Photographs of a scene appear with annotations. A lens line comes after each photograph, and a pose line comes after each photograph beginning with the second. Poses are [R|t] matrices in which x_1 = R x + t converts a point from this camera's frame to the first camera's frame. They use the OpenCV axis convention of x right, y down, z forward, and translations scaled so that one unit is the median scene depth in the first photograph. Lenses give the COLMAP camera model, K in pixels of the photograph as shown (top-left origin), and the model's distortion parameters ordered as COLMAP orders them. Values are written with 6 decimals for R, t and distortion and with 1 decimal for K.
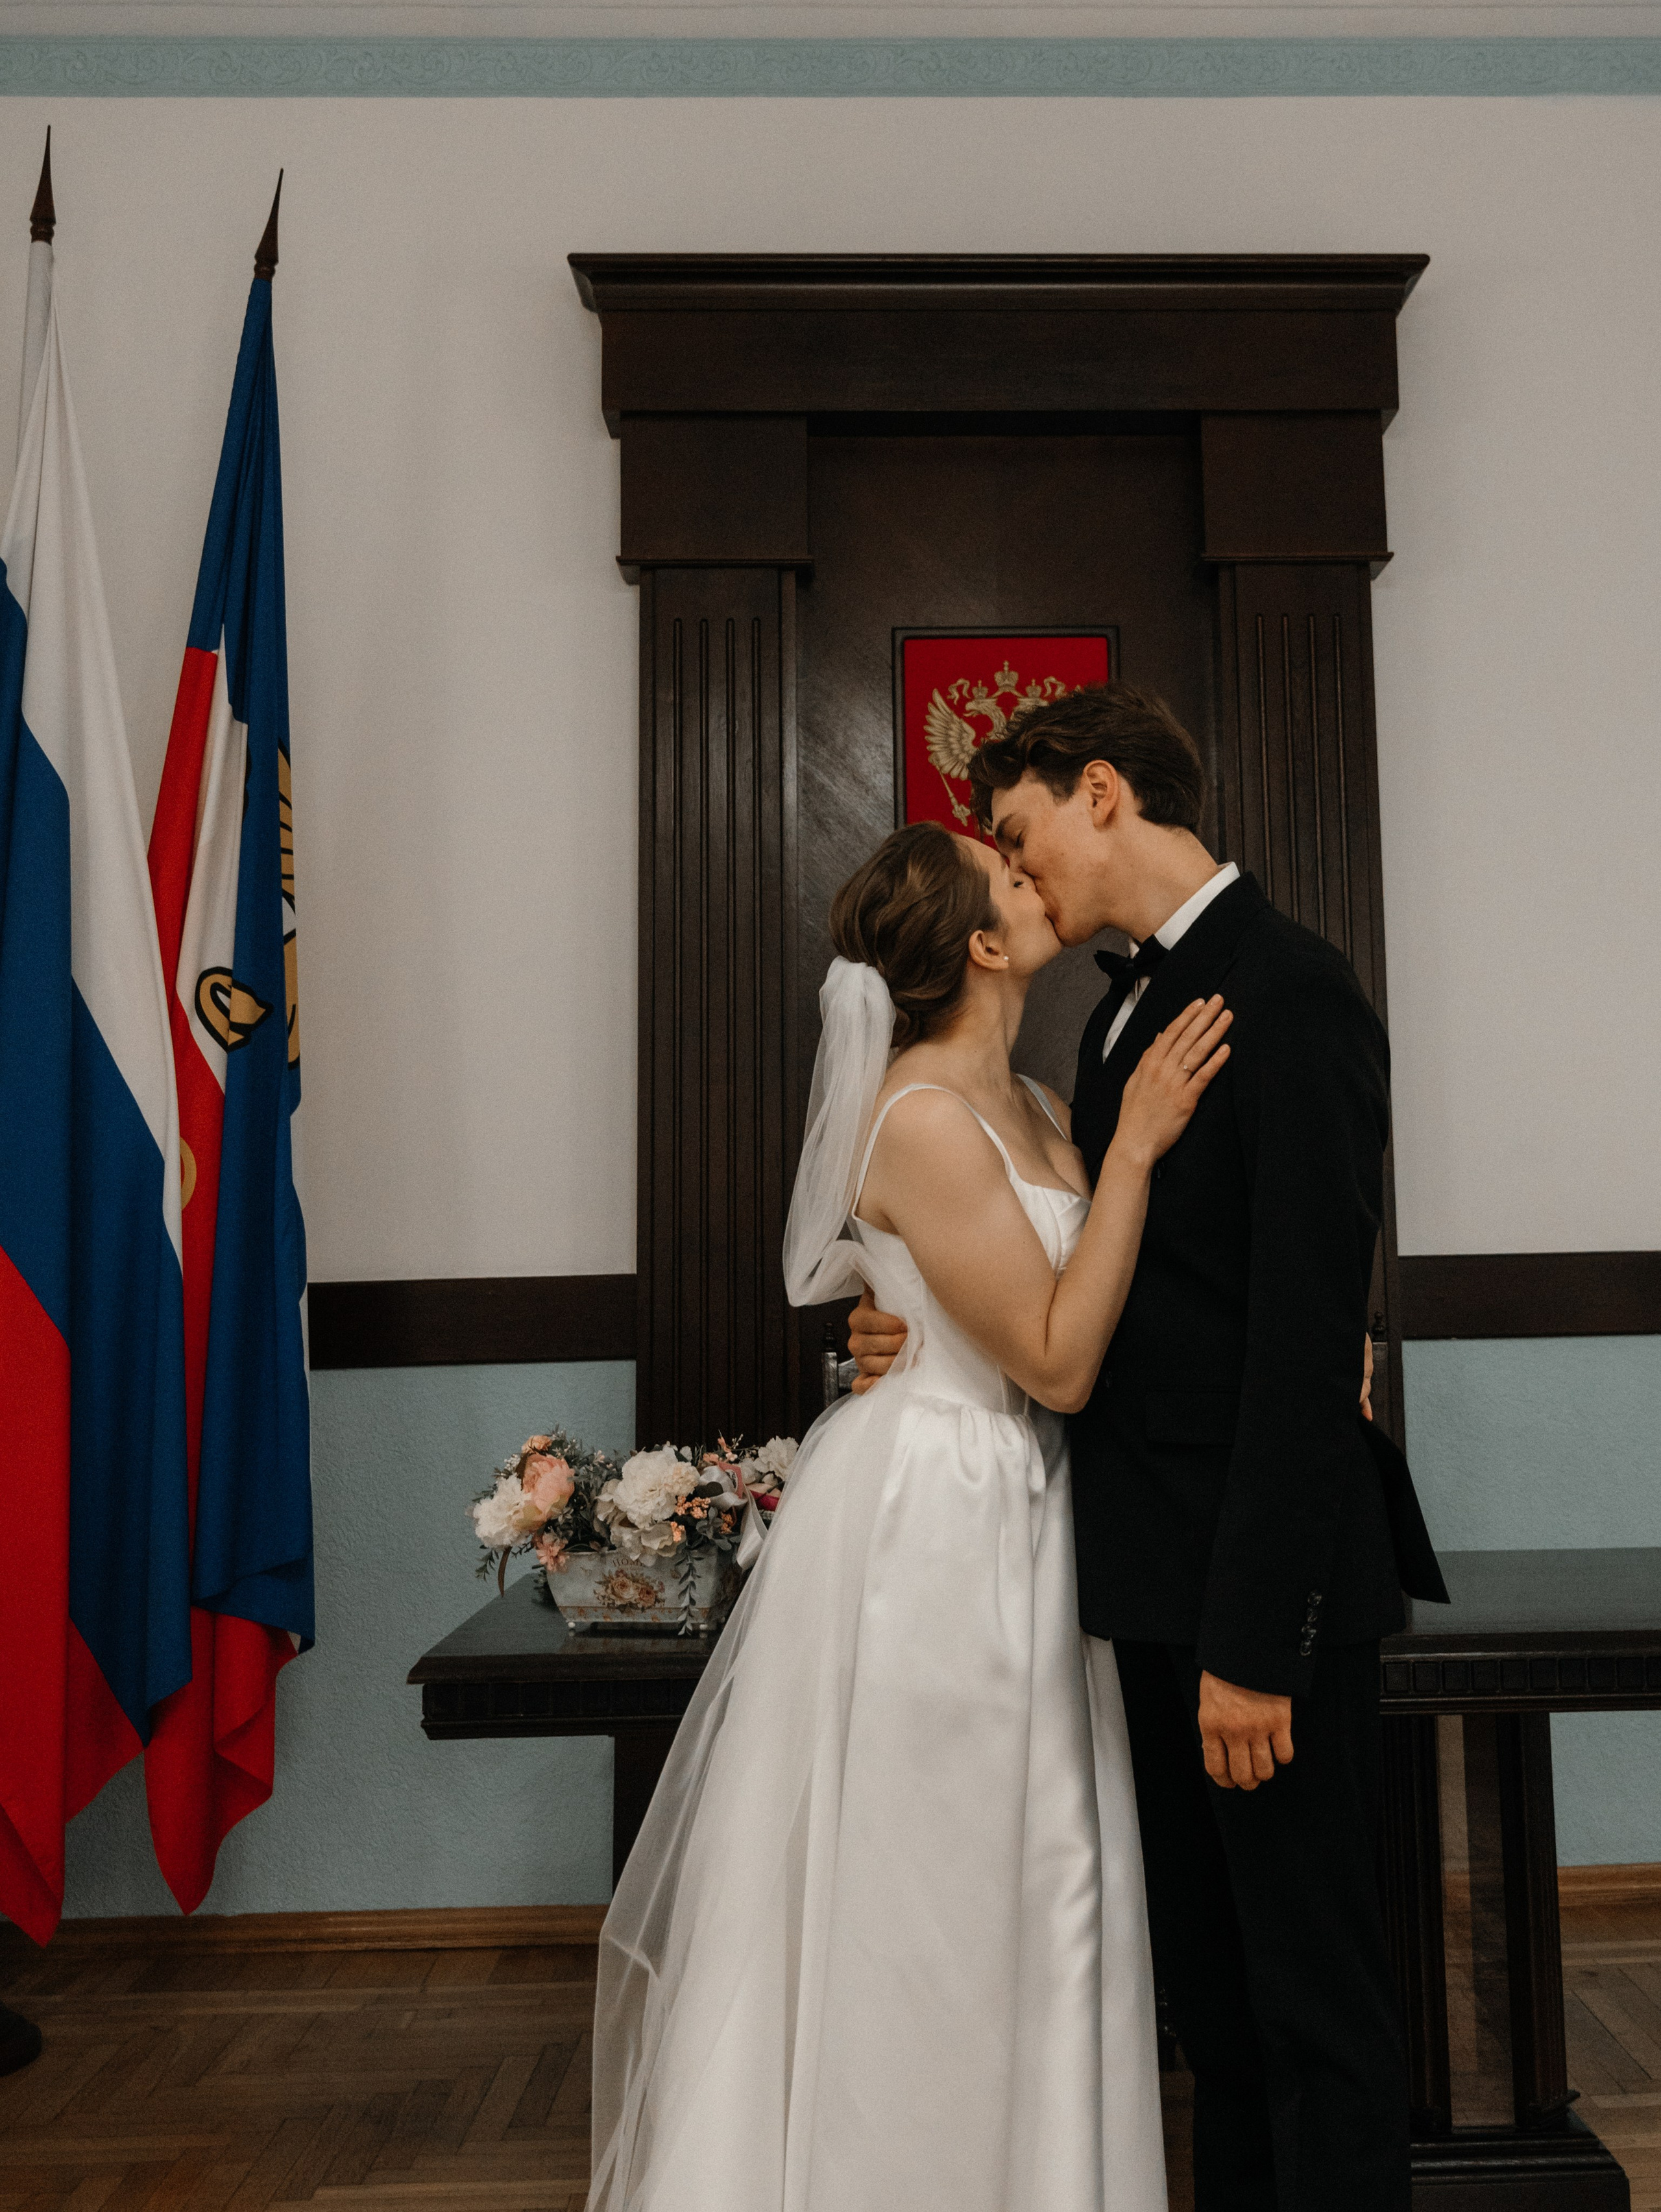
lens RADIAL K [[2575.2, 0, 1024.3], [0, 2575.2, 862.4], [0, 0, 1]] dist [0.019495, -0.004449]
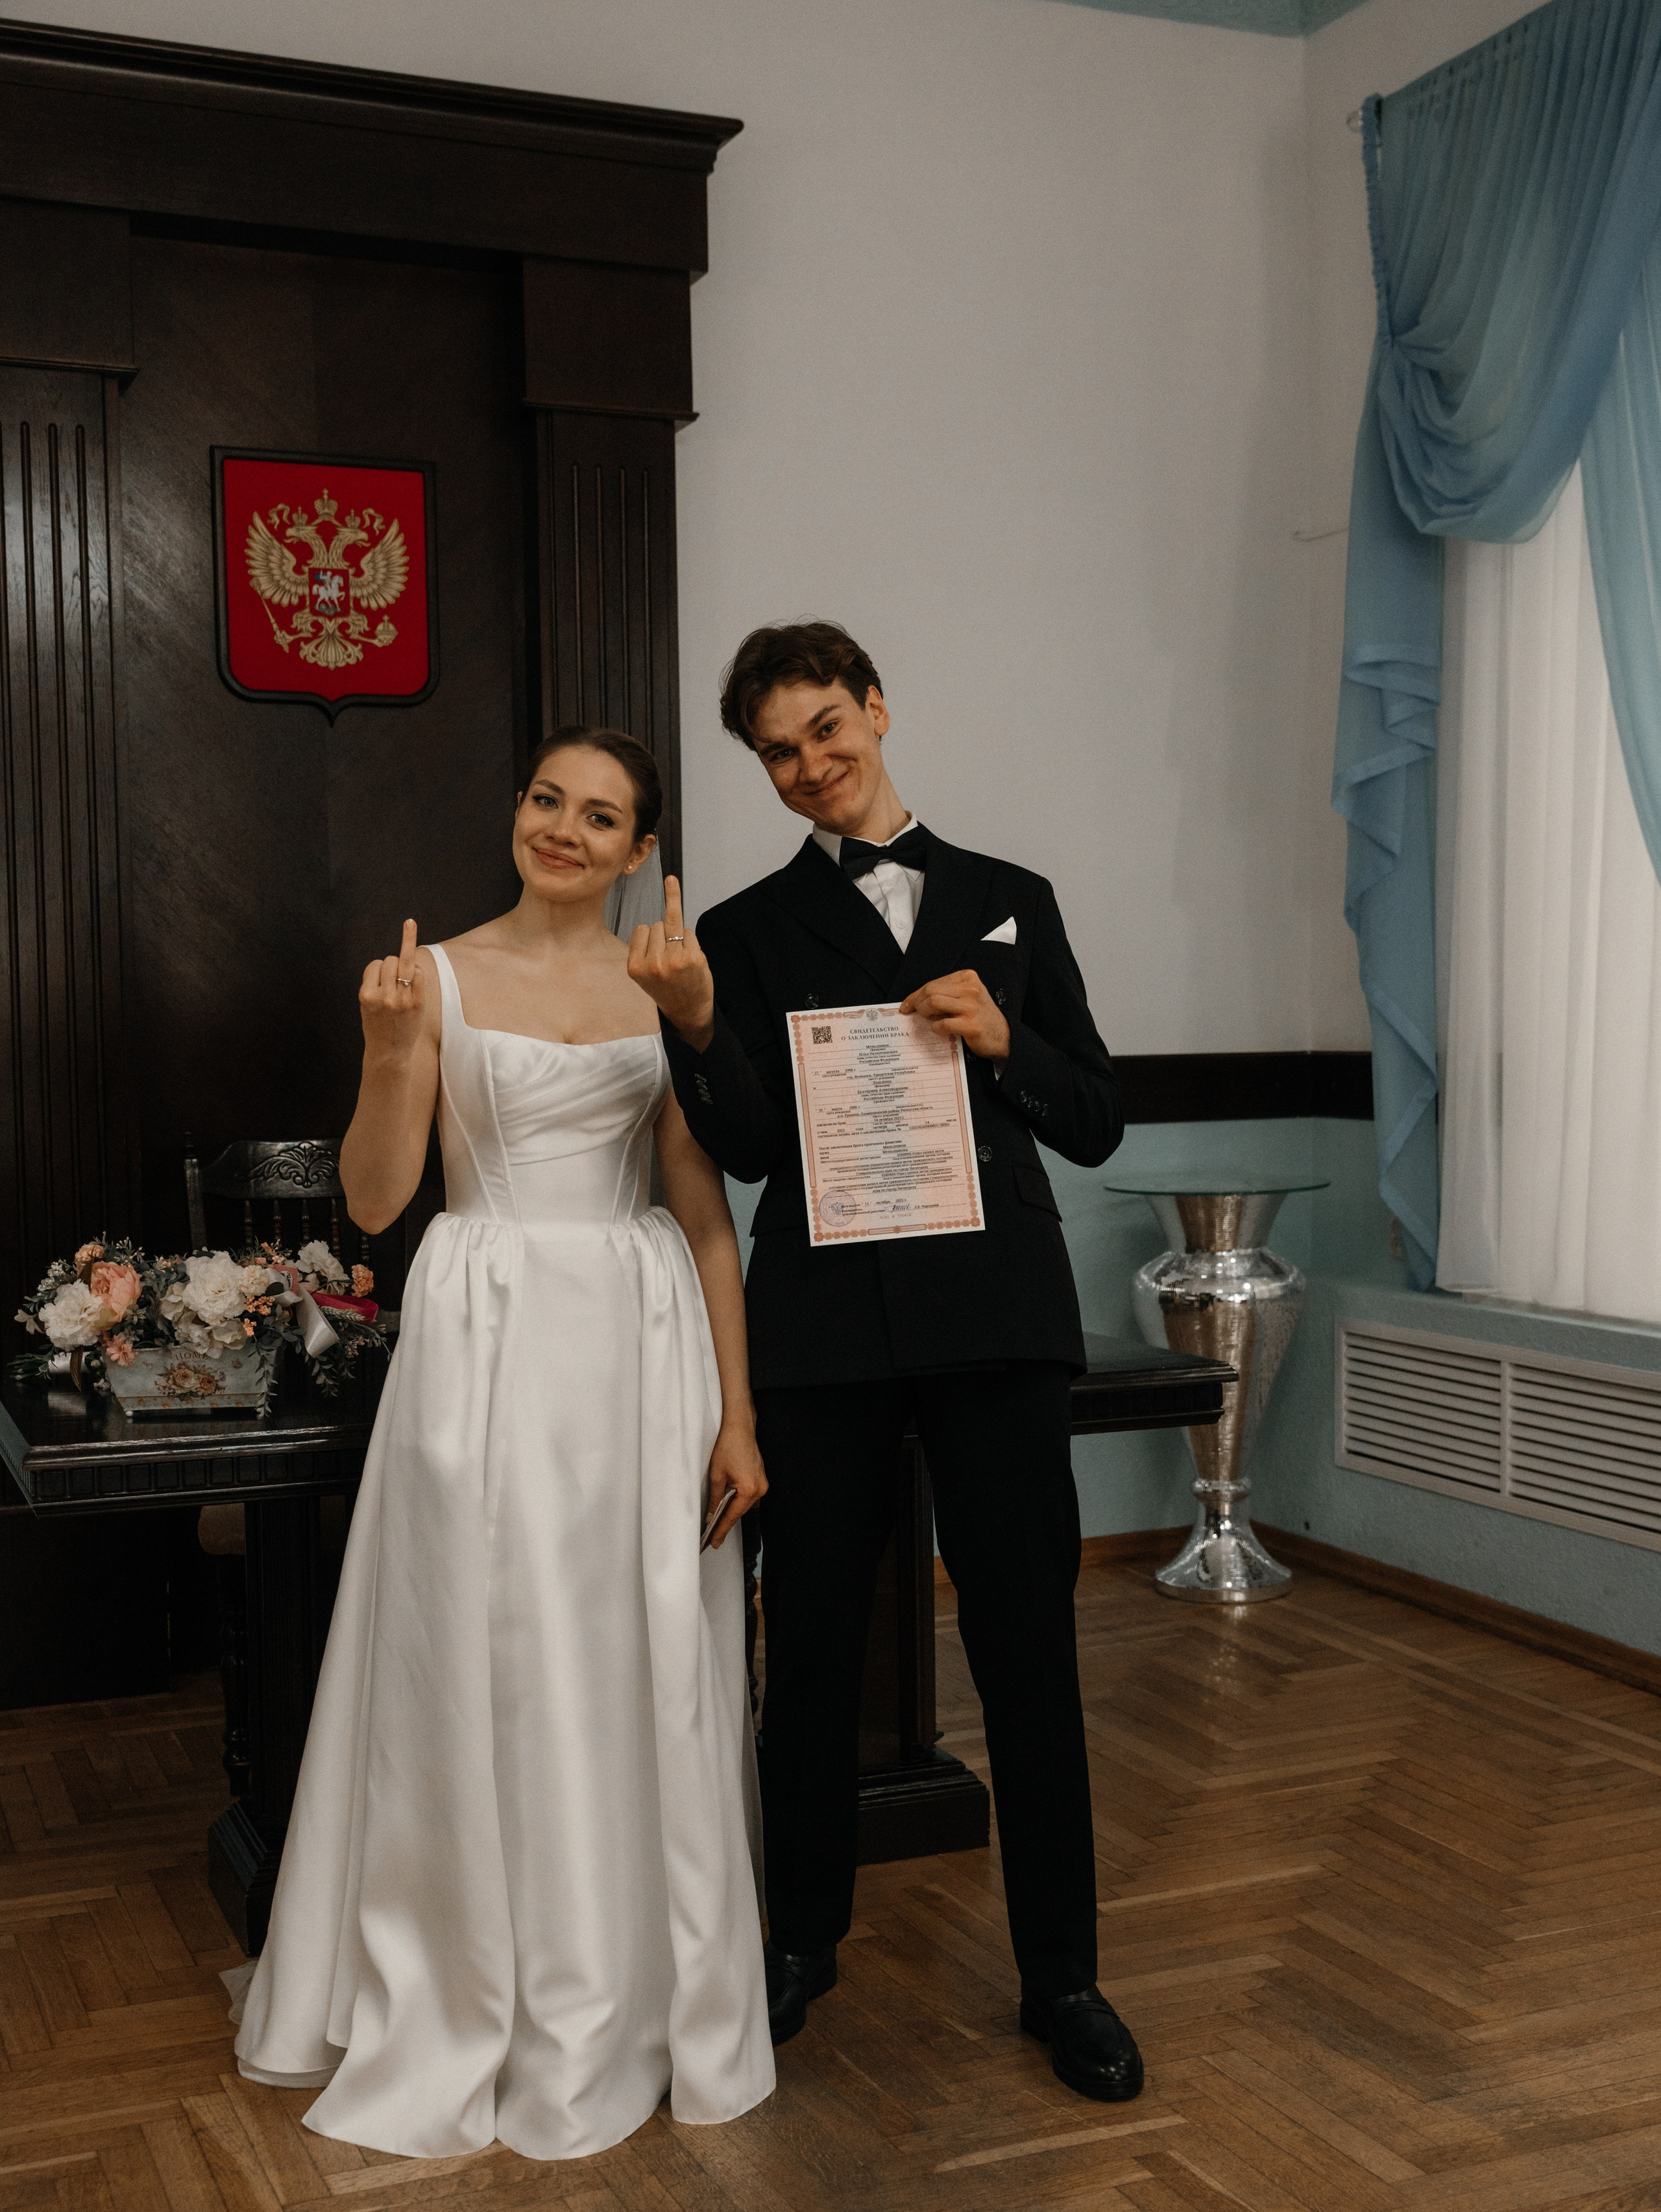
lens RADIAL K [[2513.7, 0, 831.4], [0, 2513.7, 1156.5], [0, 0, 1]] dist [0.010208, 0.003552]
pose [[0.940642, -0.012952, 0.339153, -0.178115], [-0.053379, 0.981190, 0.185517, -0.016206], [-0.335176, -0.192609, 0.922257, -0.039193]]
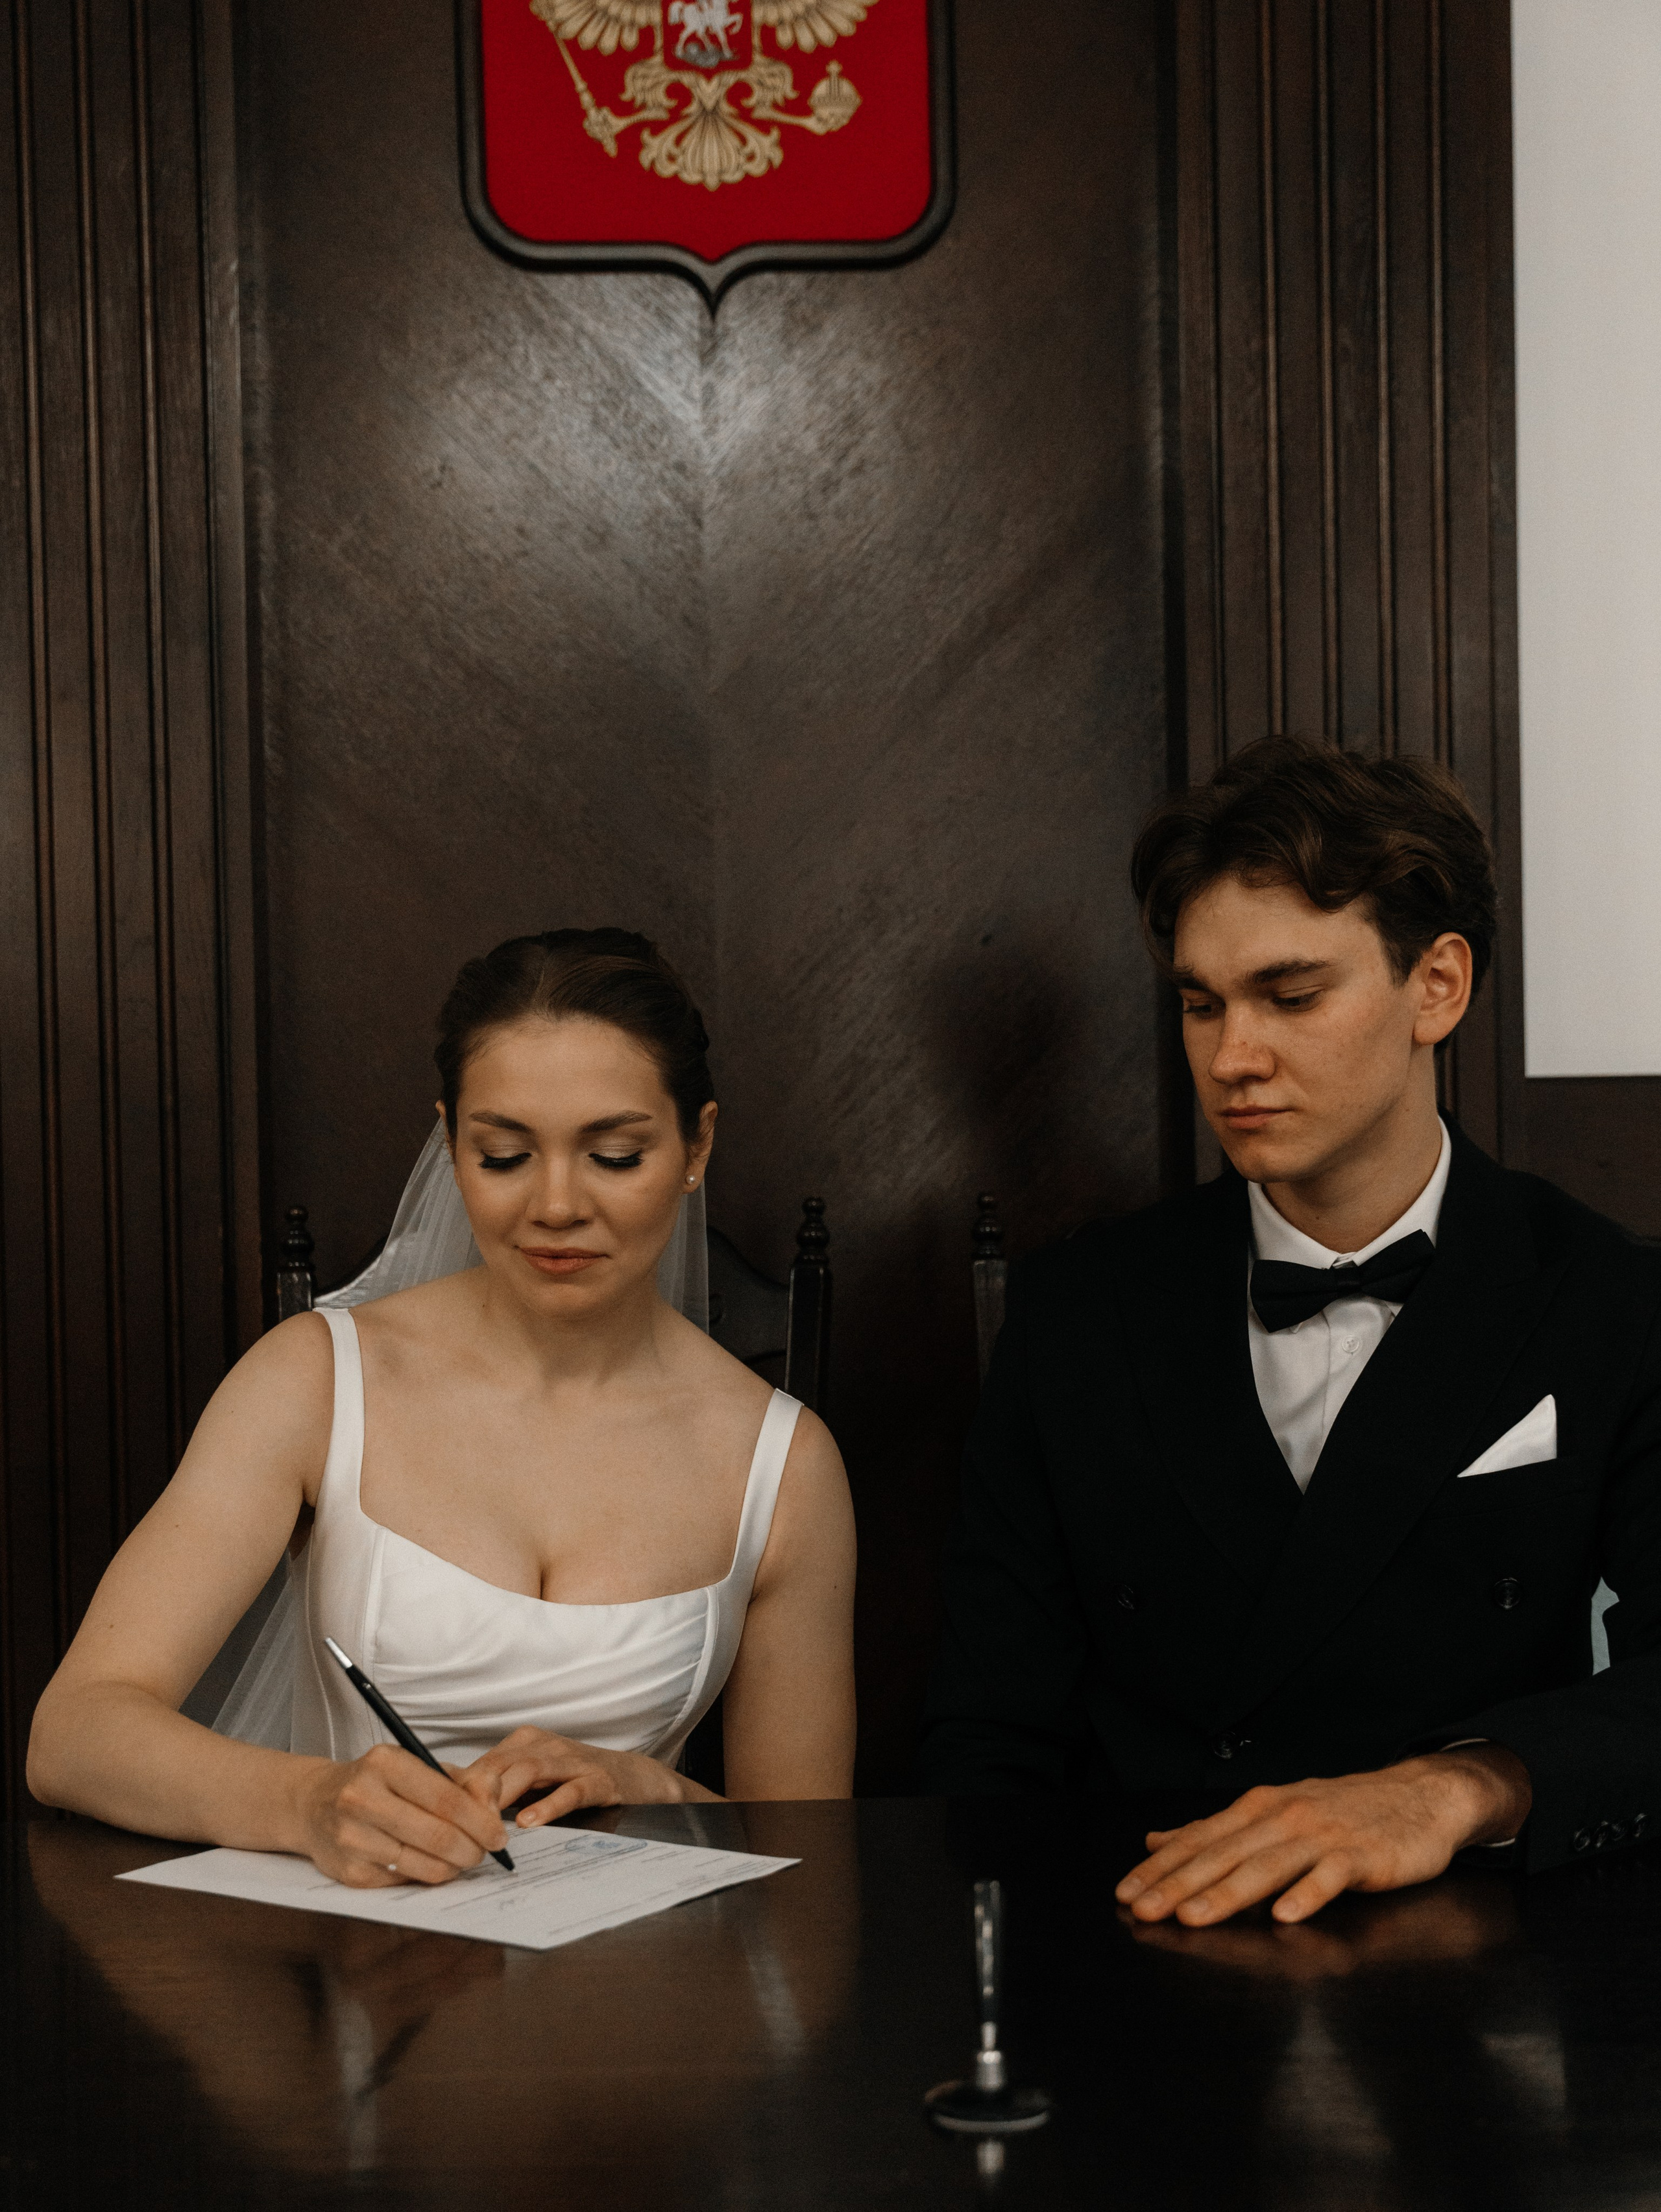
lens RADIAL K [[2930.1, 0, 842.2], [0, 2930.1, 1250.5], [0, 0, 1]] dist [0.003338, 0.009133]
pose [[0.999985, 0.000086, -0.005504, 0.023597], [0.000879, 0.984574, 0.174968, 0.096457], [0.005434, -0.174970, 0.984559, 0.493252]]
